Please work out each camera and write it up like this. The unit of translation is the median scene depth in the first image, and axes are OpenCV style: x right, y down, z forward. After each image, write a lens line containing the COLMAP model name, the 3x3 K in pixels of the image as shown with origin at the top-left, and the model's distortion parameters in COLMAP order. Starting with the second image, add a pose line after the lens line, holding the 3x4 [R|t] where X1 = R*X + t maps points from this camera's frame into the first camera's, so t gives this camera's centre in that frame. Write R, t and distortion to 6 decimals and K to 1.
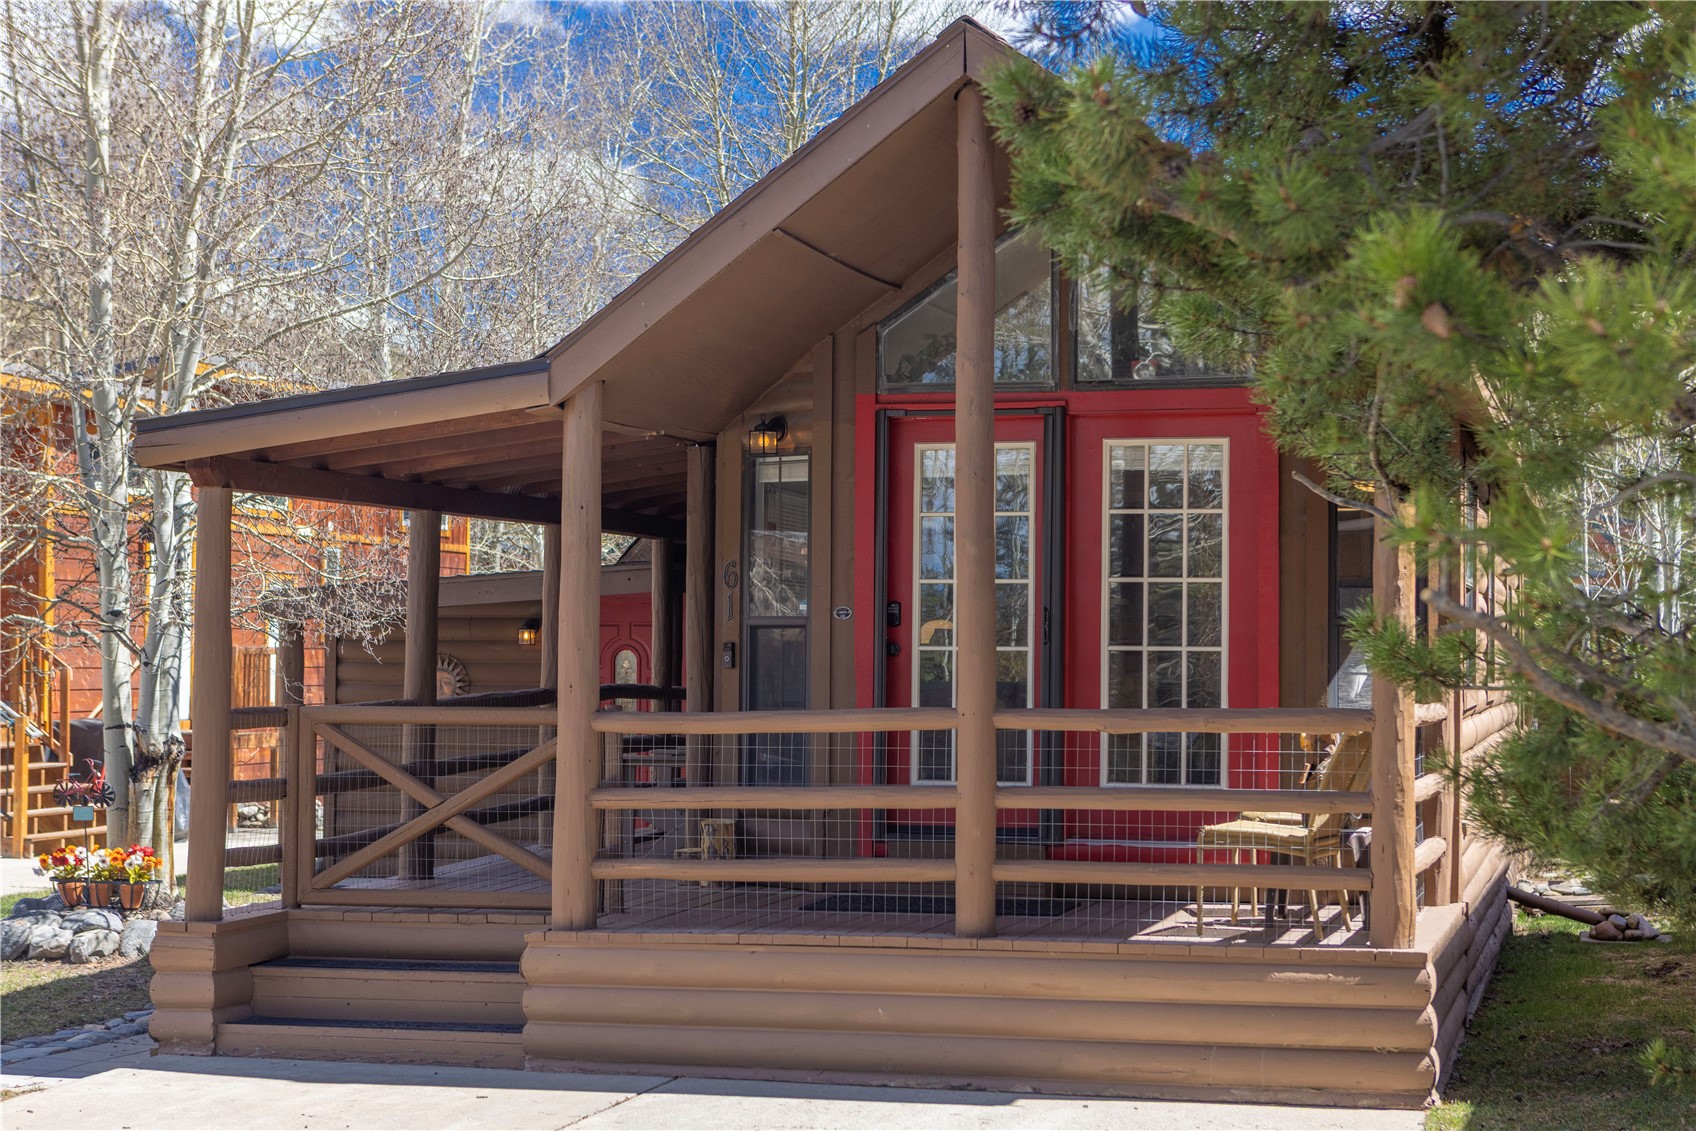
lens RADIAL K [[2656.6, 0, 848.0], [0, 2656.6, 565.5], [0, 0, 1]] dist [-0.020756, -0.083214]
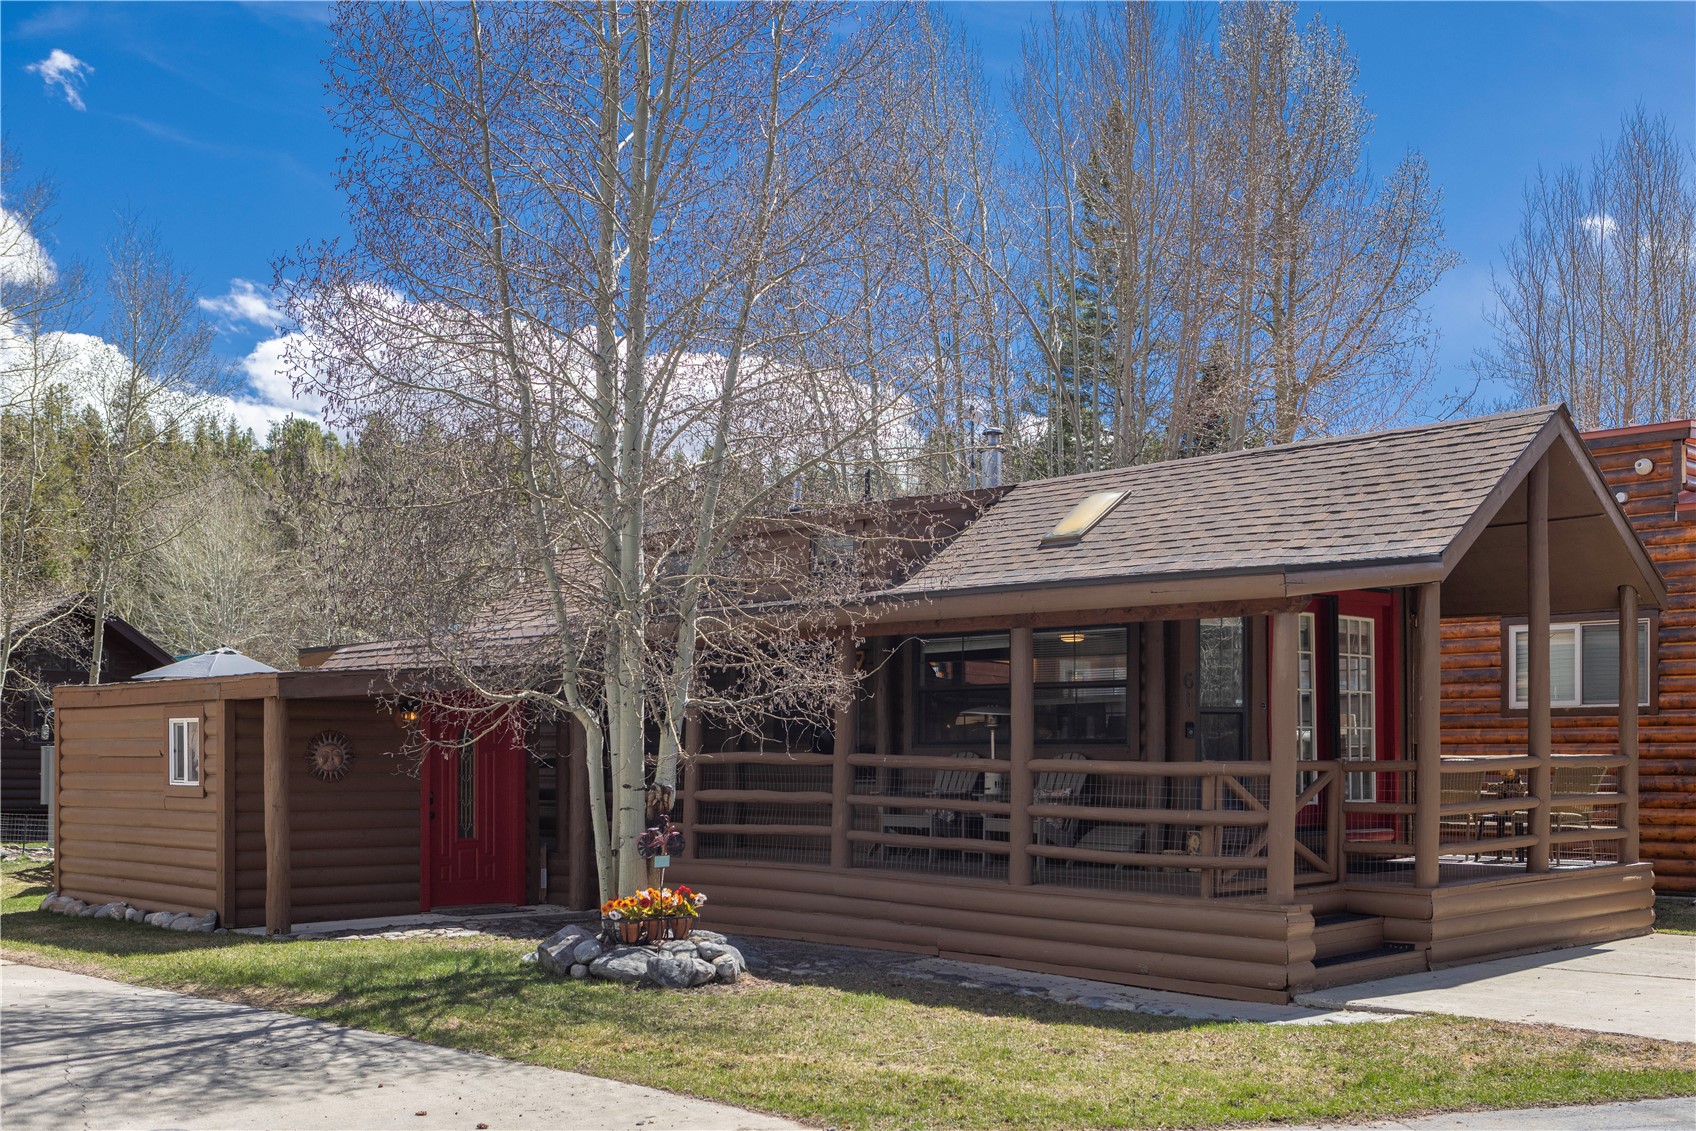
lens RADIAL K [[1844.8, 0, 848.0], [0, 1844.8, 565.5], [0, 0, 1]] dist [-0.074790, 0.014922]
pose [[0.535761, 0.084220, 0.840159, -1.298306], [-0.029701, 0.996277, -0.080929, 0.035738], [-0.843847, 0.018405, 0.536268, 0.668000]]
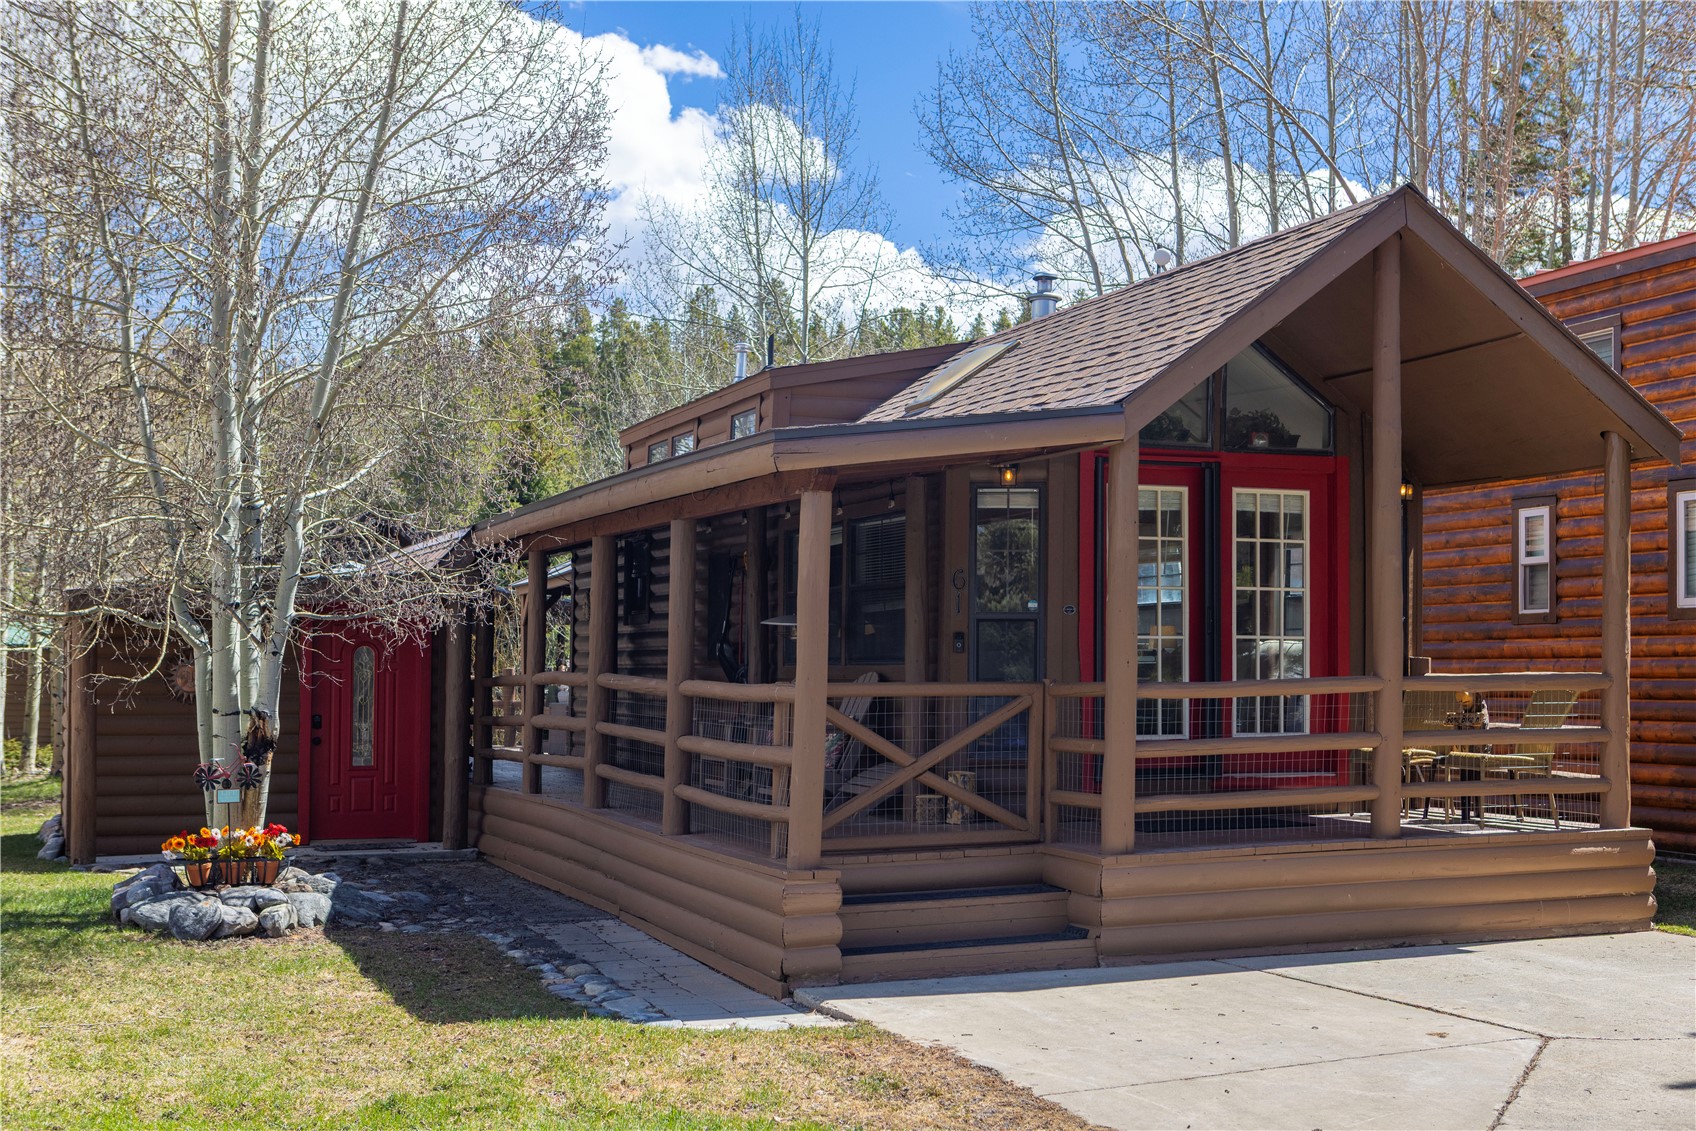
lens RADIAL K [[2060.2, 0, 848.0], [0, 2060.2, 565.5], [0, 0, 1]] dist [-0.049266, 0.075640]
pose [[0.804338, 0.024714, 0.593658, -0.787381], [-0.016299, 0.999676, -0.019533, 0.020017], [-0.593949, 0.006035, 0.804480, 0.279094]]
